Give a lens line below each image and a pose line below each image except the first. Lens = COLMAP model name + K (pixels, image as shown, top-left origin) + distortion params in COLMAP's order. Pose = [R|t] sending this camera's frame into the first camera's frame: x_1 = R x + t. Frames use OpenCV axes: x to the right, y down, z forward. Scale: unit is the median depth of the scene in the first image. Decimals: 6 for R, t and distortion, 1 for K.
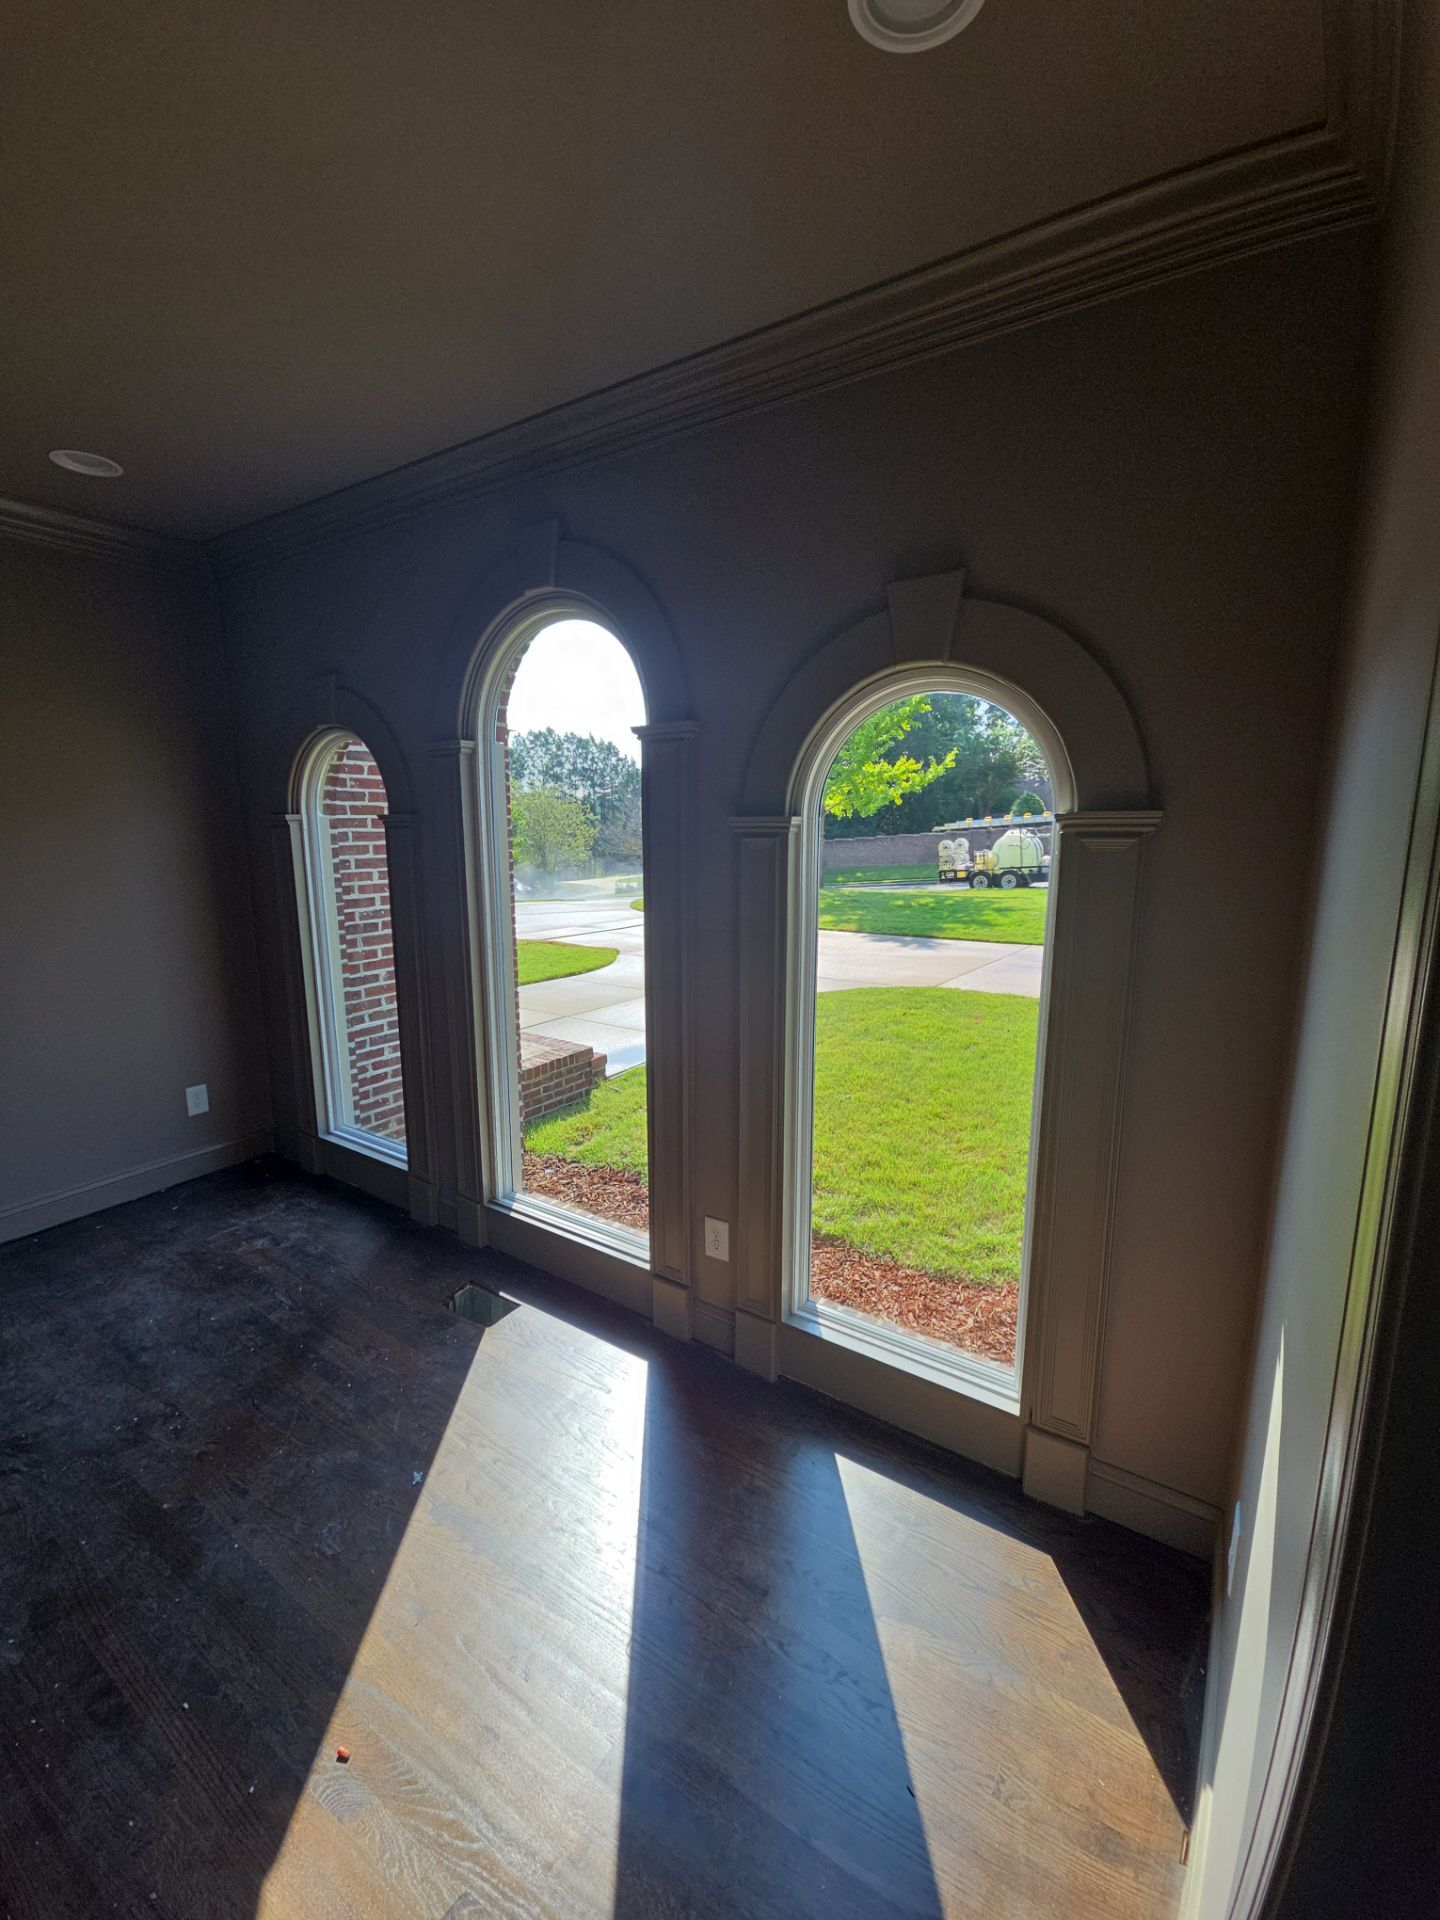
lens RADIAL K [[789.6, 0, 723.8], [0, 789.6, 964.2], [0, 0, 1]] dist [0.003791, -0.000331]
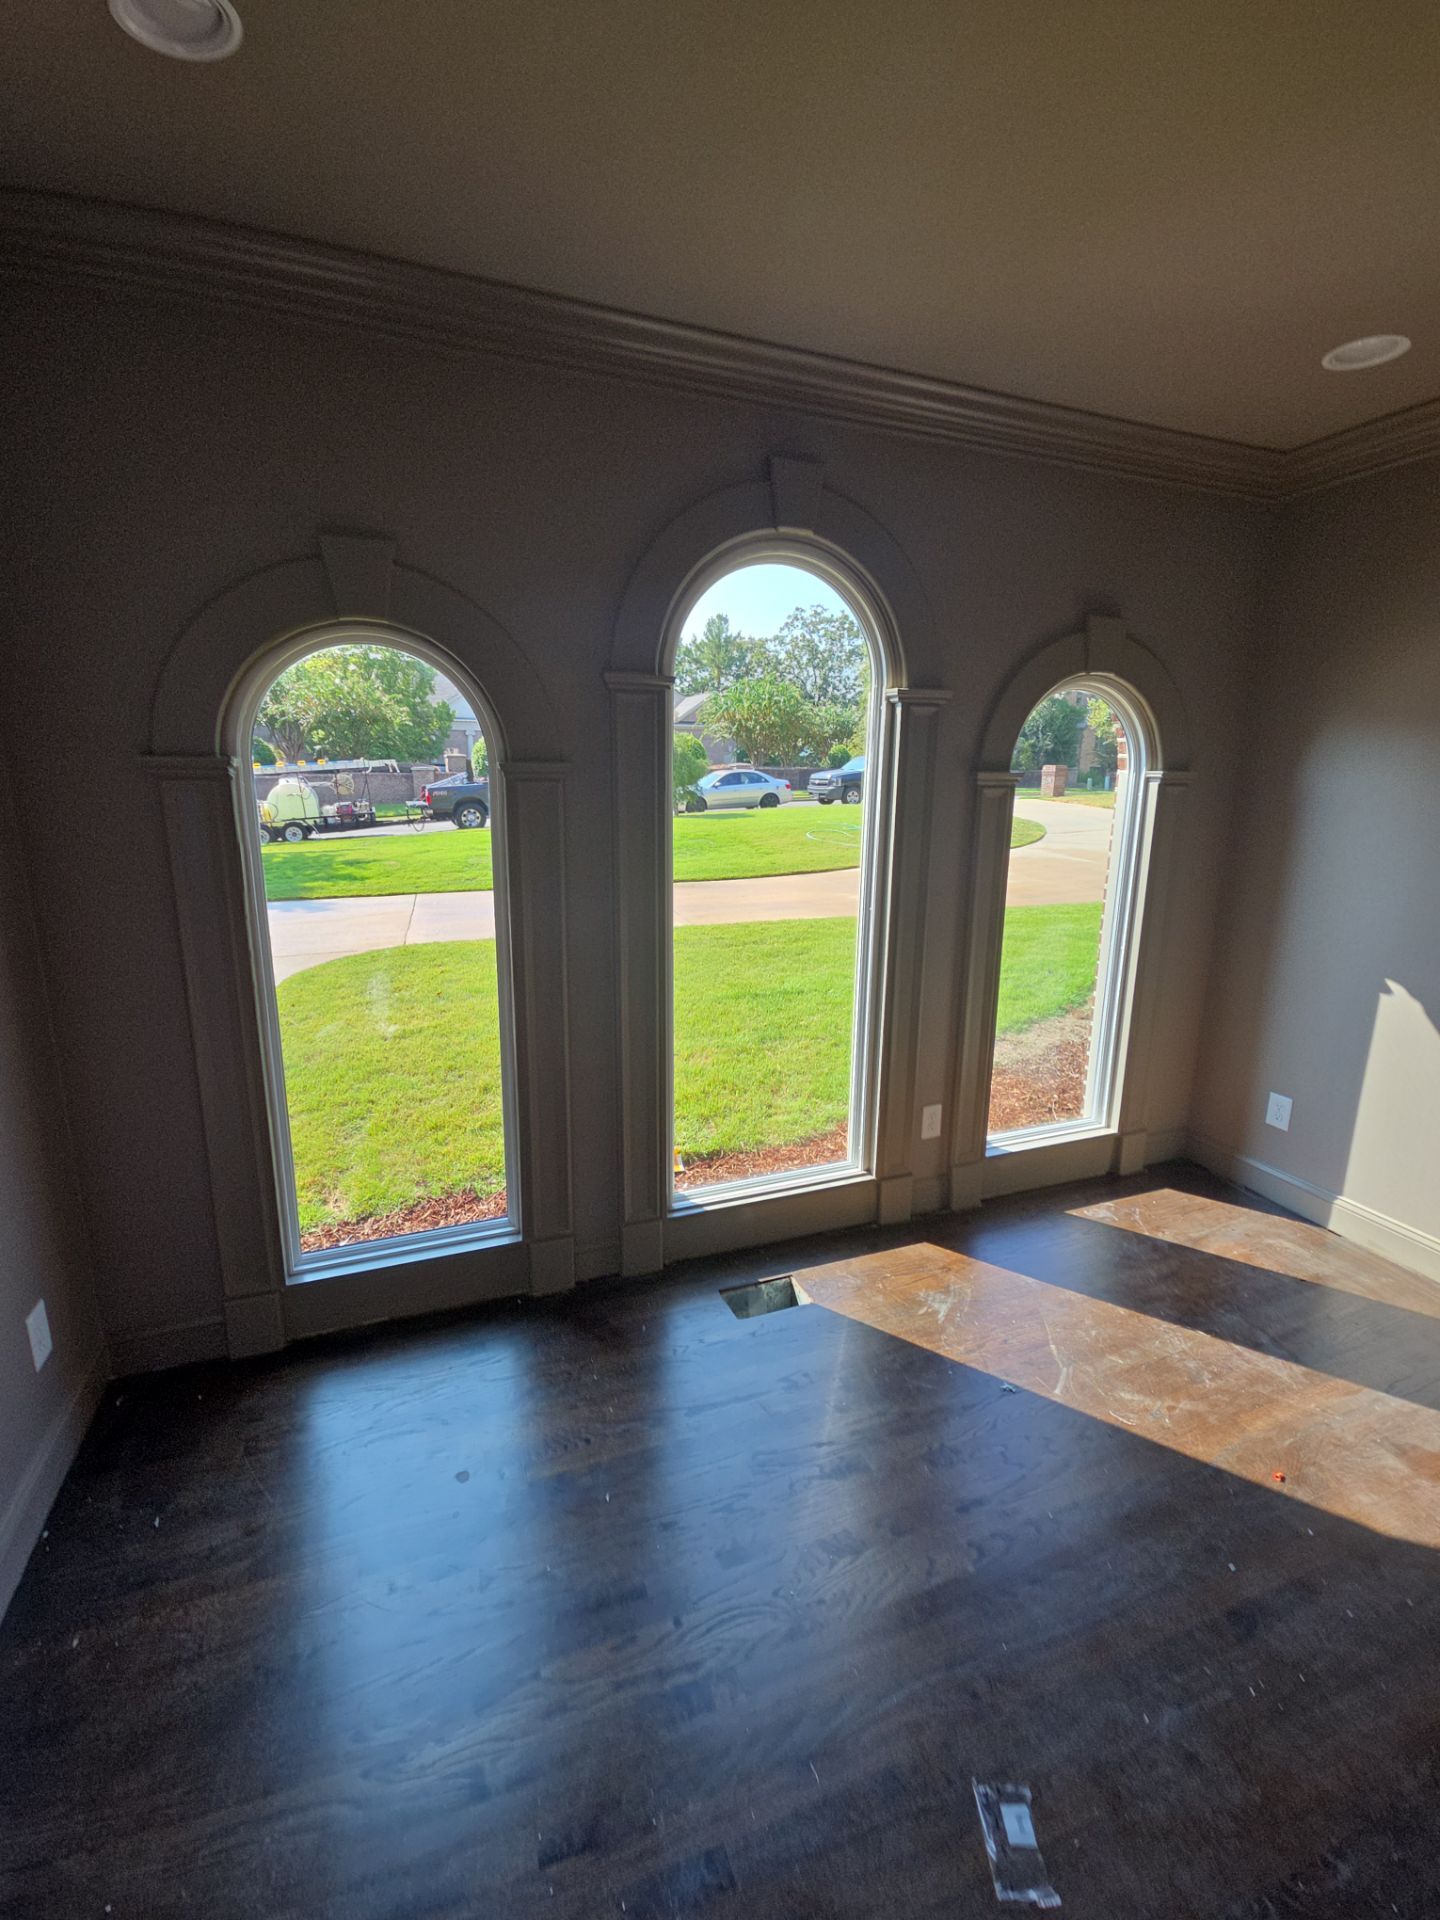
lens RADIAL K [[789.6, 0, 717.7], [0, 789.6, 937.1], [0, 0, 1]] dist [0.003791, -0.000331]
pose [[0.590045, -0.160811, 0.791193, -0.719336], [0.136968, 0.985696, 0.098198, -0.059901], [-0.795668, 0.050427, 0.603631, 0.333765]]
